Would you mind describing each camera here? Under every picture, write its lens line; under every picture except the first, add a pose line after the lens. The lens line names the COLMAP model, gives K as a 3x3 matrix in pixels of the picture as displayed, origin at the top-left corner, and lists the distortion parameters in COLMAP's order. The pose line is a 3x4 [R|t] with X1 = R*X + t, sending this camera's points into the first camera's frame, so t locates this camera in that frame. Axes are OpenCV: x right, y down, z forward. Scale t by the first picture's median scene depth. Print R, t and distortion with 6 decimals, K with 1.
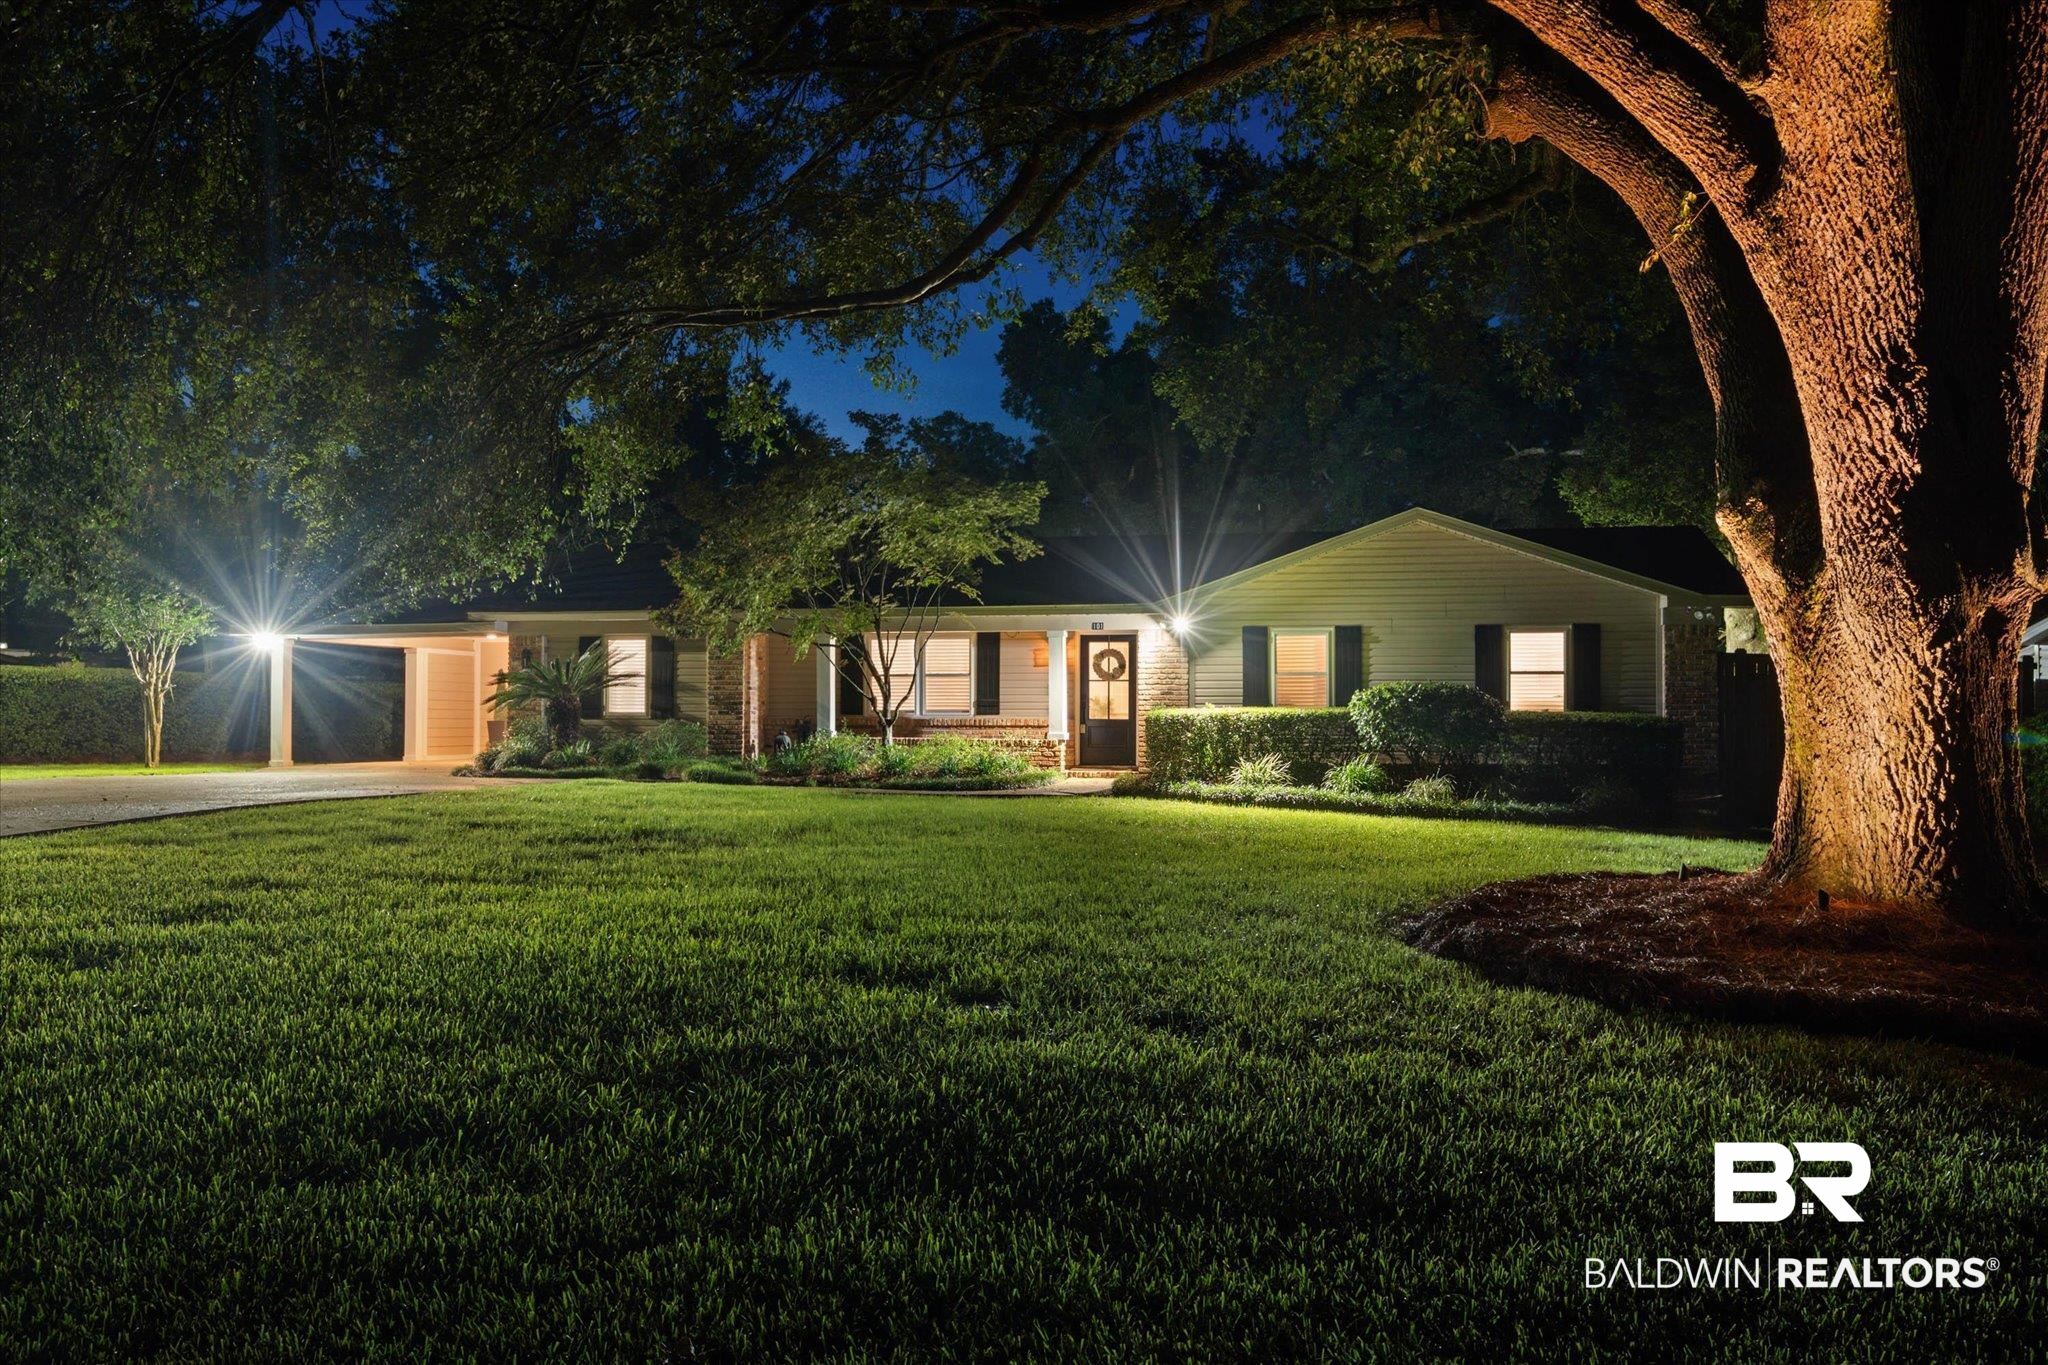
lens RADIAL K [[1630.4, 0, 1024.7], [0, 1630.4, 678.3], [0, 0, 1]] dist [-0.001235, -0.001412]
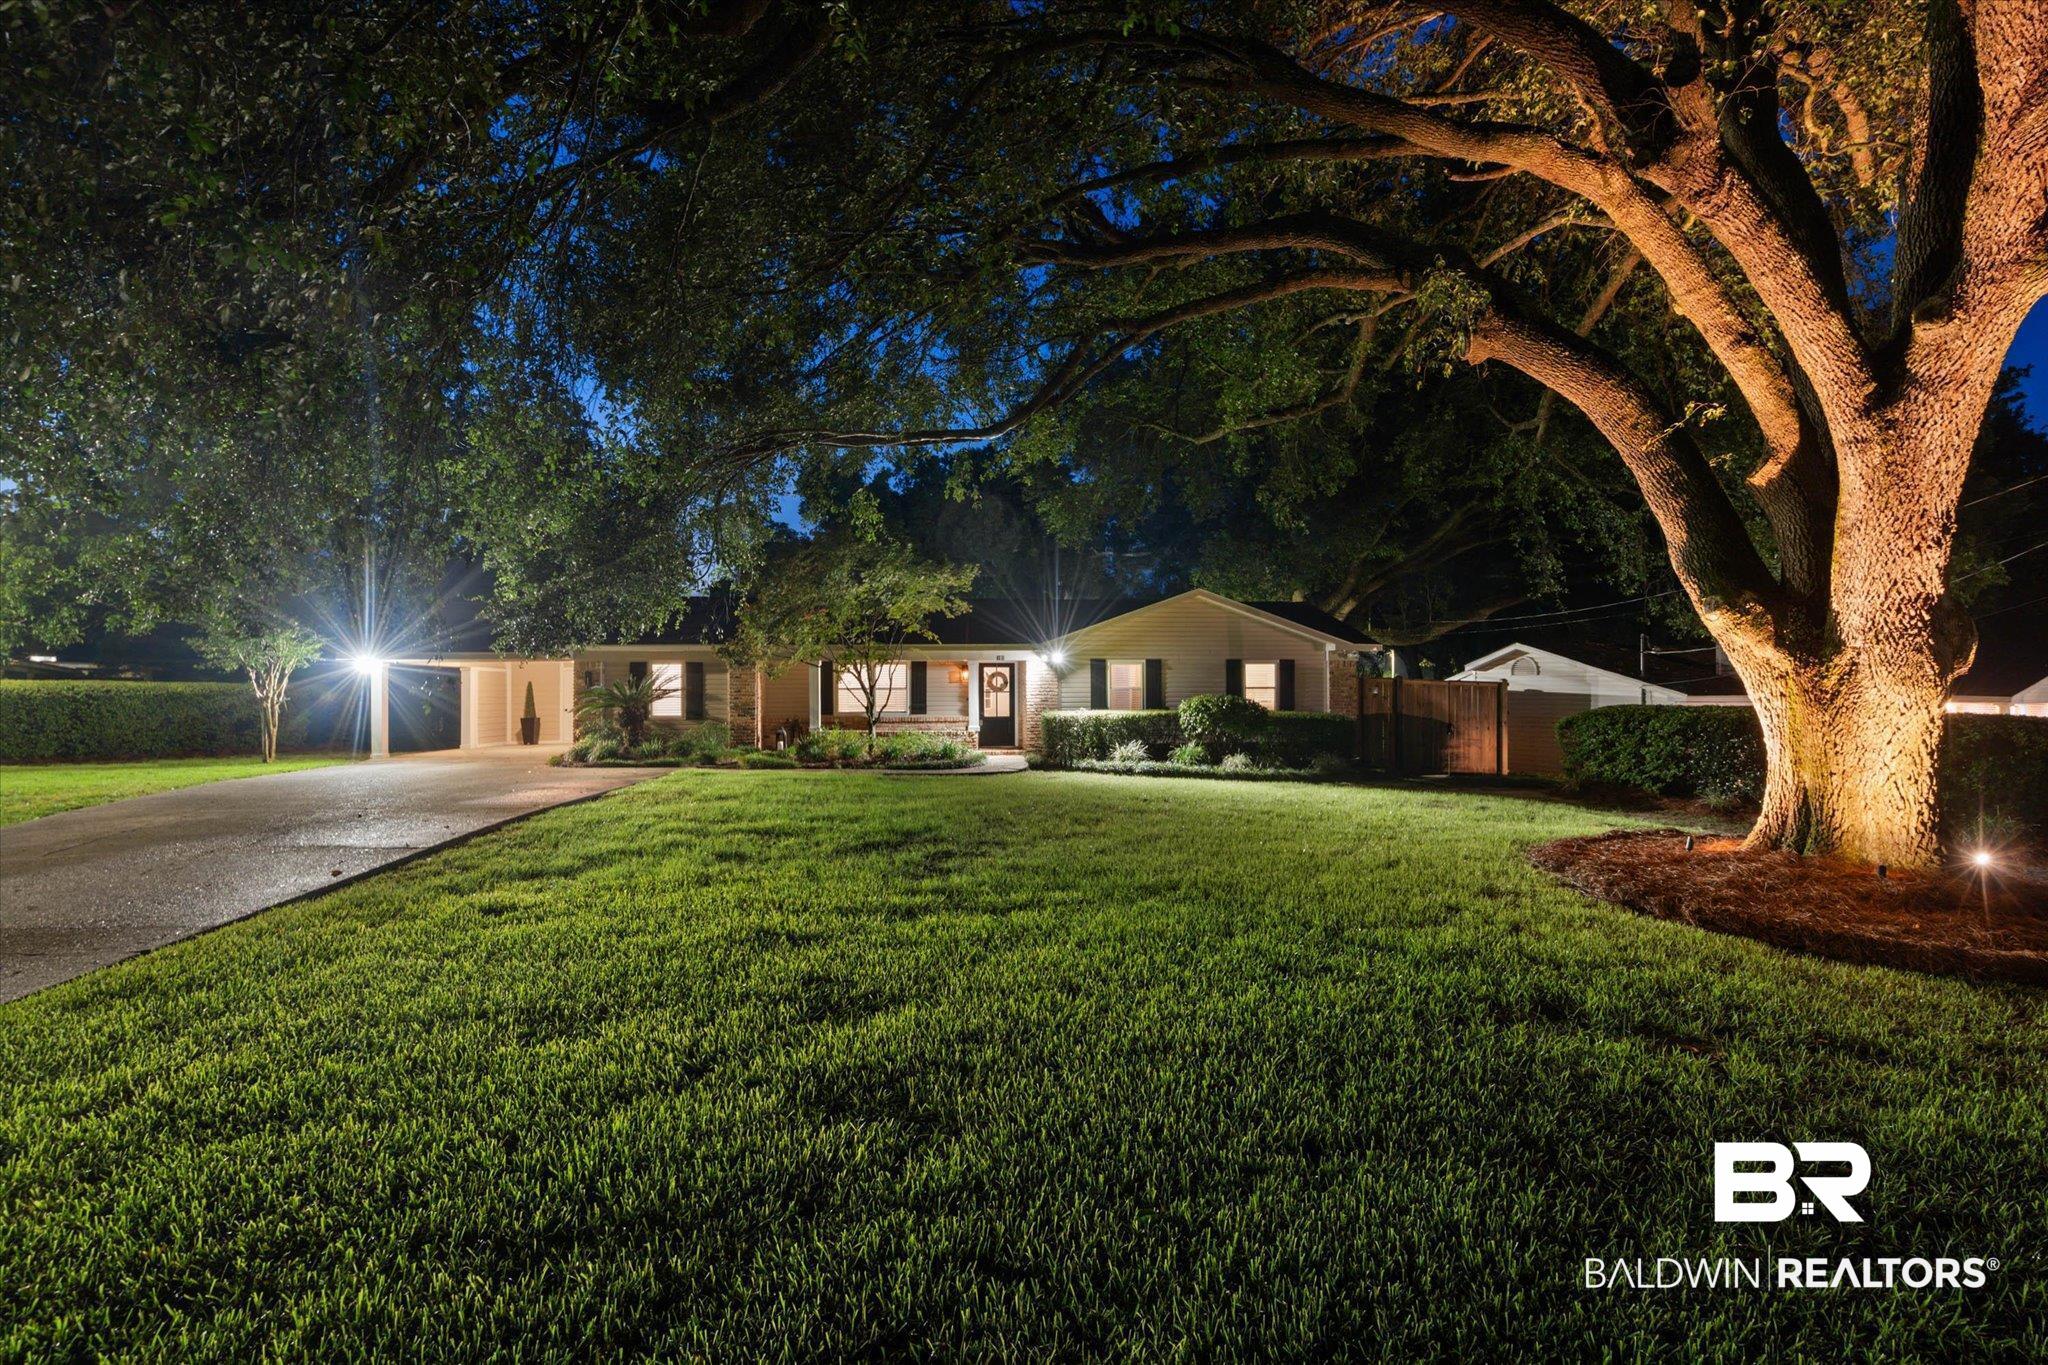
lens RADIAL K [[928.2, 0, 1016.1], [0, 928.2, 689.9], [0, 0, 1]] dist [-0.004906, -0.000973]
pose [[0.958749, -0.004377, 0.284222, -0.196773], [-0.000881, 0.999831, 0.018370, -0.018321], [-0.284254, -0.017862, 0.958583, 0.149687]]
